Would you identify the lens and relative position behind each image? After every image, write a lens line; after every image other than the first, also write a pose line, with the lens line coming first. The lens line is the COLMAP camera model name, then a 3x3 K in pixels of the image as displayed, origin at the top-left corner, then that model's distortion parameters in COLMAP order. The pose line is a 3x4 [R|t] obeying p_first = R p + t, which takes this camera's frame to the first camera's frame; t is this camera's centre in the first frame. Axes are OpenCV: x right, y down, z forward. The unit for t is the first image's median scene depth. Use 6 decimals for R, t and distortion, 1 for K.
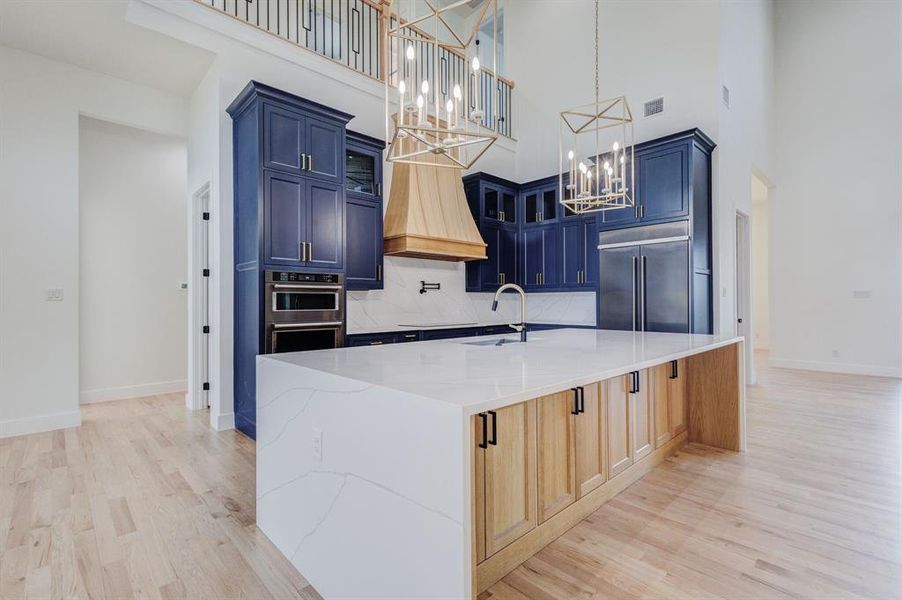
lens RADIAL K [[414.2, 0, 452.4], [0, 414.2, 294.1], [0, 0, 1]] dist [0.010402, -0.002695]
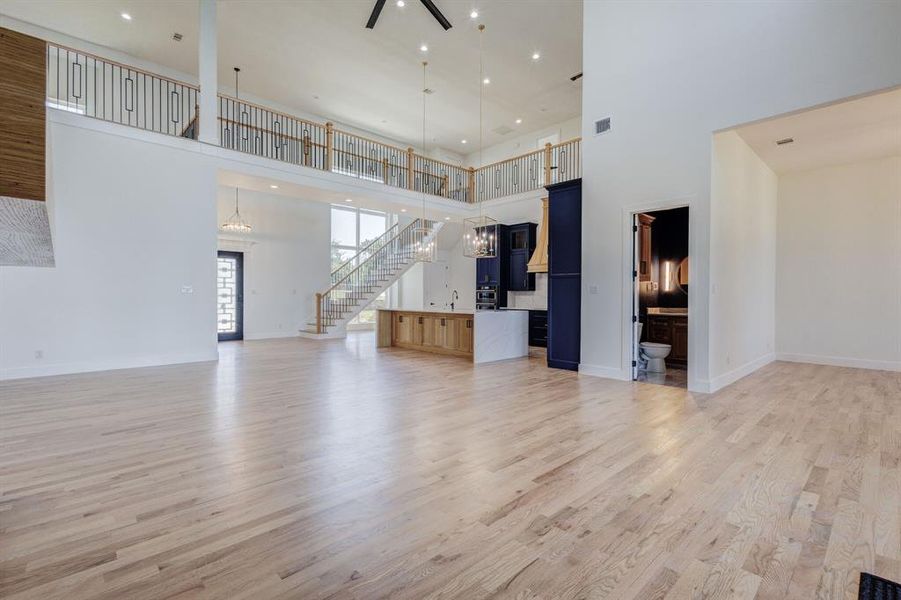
lens RADIAL K [[413.7, 0, 456.8], [0, 413.7, 296.8], [0, 0, 1]] dist [0.010402, -0.002695]
pose [[0.002392, 0.006750, -0.999974, 2.009711], [0.014273, 0.999875, 0.006783, 0.000701], [0.999895, -0.014289, 0.002295, 0.621002]]
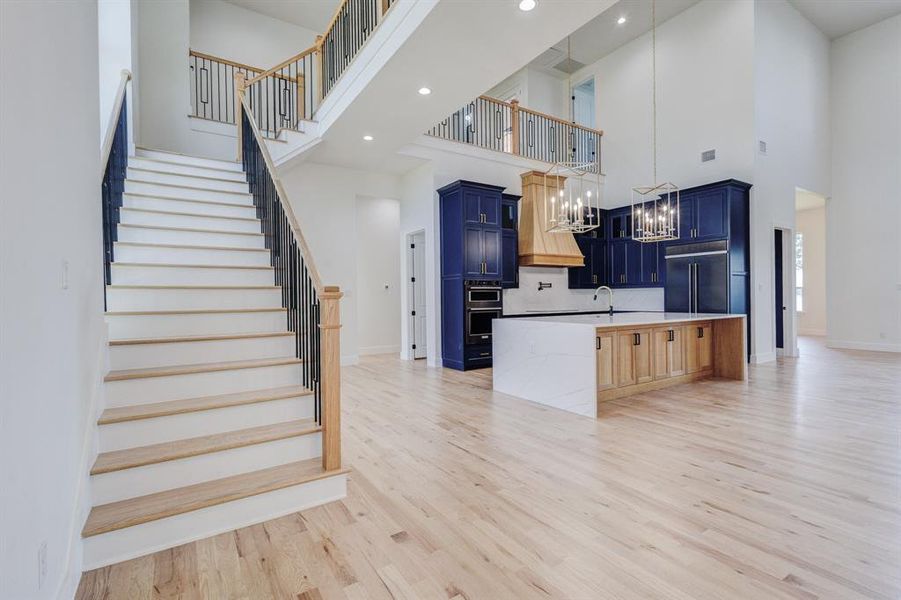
lens RADIAL K [[413.7, 0, 453.8], [0, 413.7, 300.5], [0, 0, 1]] dist [0.010402, -0.002695]
pose [[0.981661, -0.006337, -0.190532, -0.109508], [0.011749, 0.999558, 0.027291, -0.010914], [0.190274, -0.029029, 0.981302, -0.630991]]
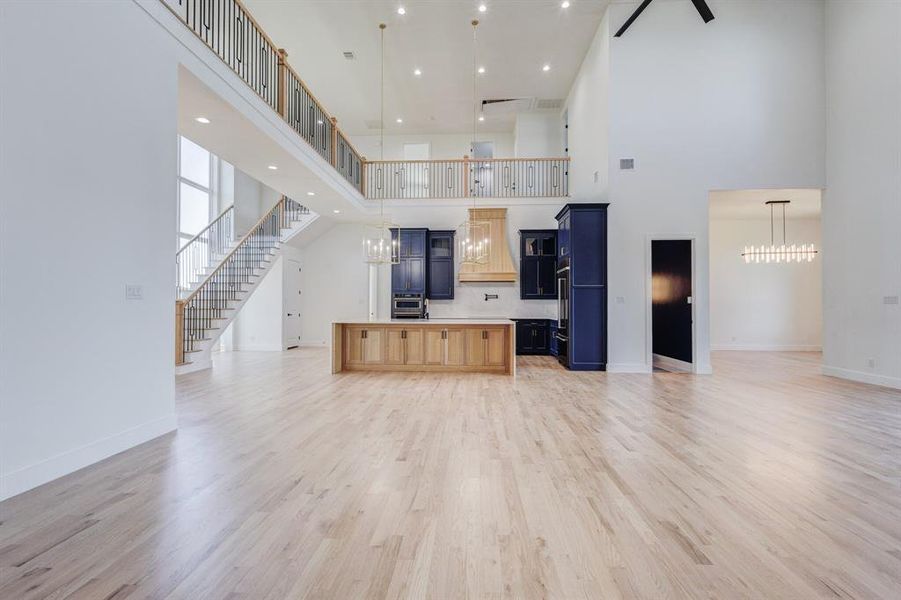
lens RADIAL K [[413.7, 0, 456.6], [0, 413.7, 296.2], [0, 0, 1]] dist [0.010402, -0.002695]
pose [[0.687055, -0.008781, -0.726553, 1.402158], [0.007824, 0.999958, -0.004687, -0.016630], [0.726564, -0.002464, 0.687095, -0.459334]]
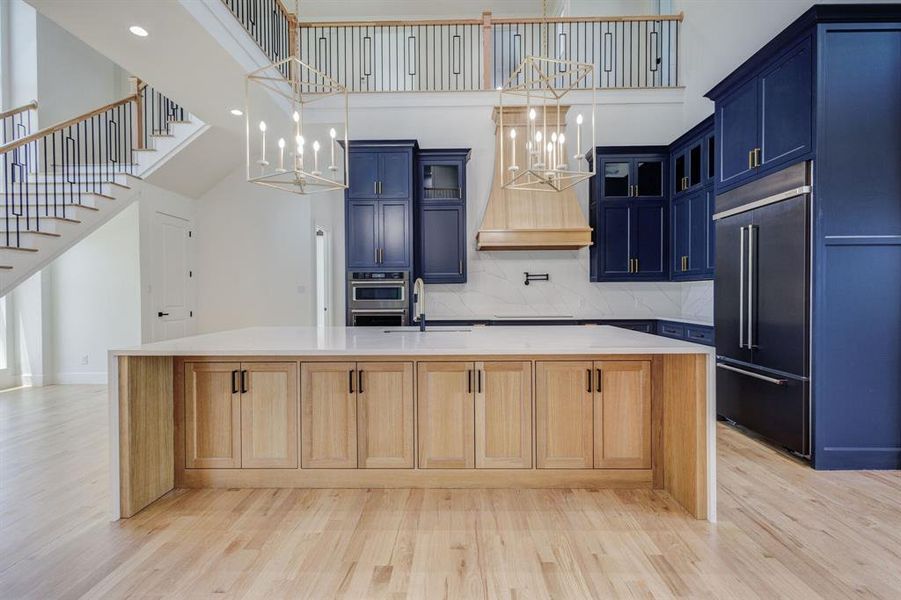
lens RADIAL K [[413.7, 0, 454.1], [0, 413.7, 298.1], [0, 0, 1]] dist [0.010402, -0.002695]
pose [[0.710764, 0.008077, -0.703384, 0.598895], [0.016872, 0.999451, 0.028526, -0.001289], [0.703228, -0.032143, 0.710237, 0.178037]]
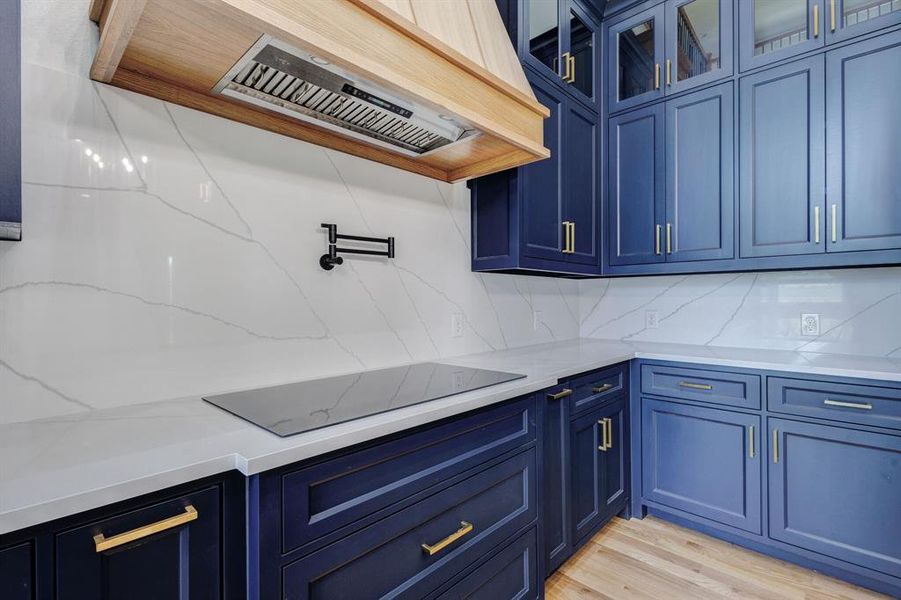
lens RADIAL K [[413.7, 0, 442.2], [0, 413.7, 306.1], [0, 0, 1]] dist [0.010402, -0.002695]
pose [[0.999626, 0.003567, 0.027095, -0.002092], [-0.004648, 0.999191, 0.039955, 0.014387], [-0.026931, -0.040066, 0.998834, 0.827266]]
